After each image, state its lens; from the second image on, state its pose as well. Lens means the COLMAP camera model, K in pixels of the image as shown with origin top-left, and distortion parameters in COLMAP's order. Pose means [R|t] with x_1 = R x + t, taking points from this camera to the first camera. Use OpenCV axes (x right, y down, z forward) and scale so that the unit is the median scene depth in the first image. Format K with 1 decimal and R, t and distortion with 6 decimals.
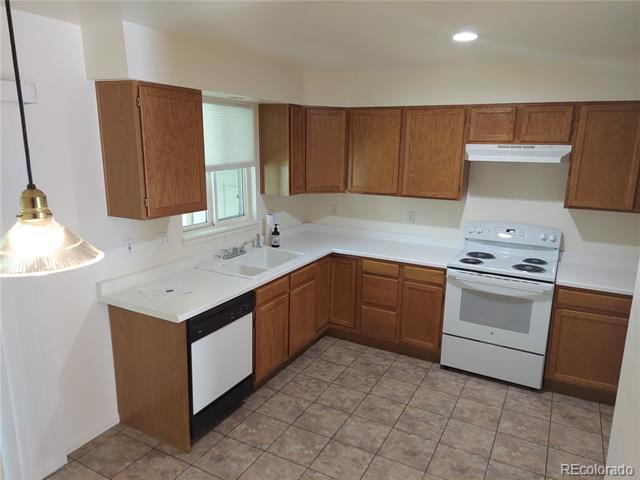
lens RADIAL K [[457.2, 0, 323.2], [0, 457.2, 242.4], [0, 0, 1]] dist [0.118208, -0.140189]
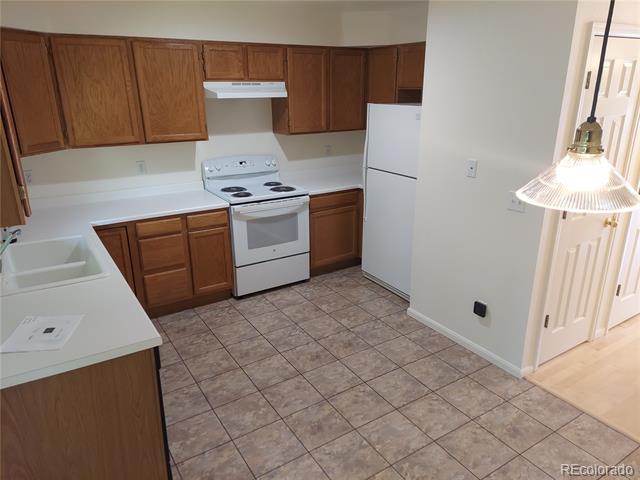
lens RADIAL K [[457.2, 0, 323.2], [0, 457.2, 242.4], [0, 0, 1]] dist [0.118208, -0.140189]
pose [[0.487248, -0.302060, 0.819359, -0.503944], [0.205301, 0.951597, 0.228724, -0.060455], [-0.848788, 0.056770, 0.525677, 0.280662]]
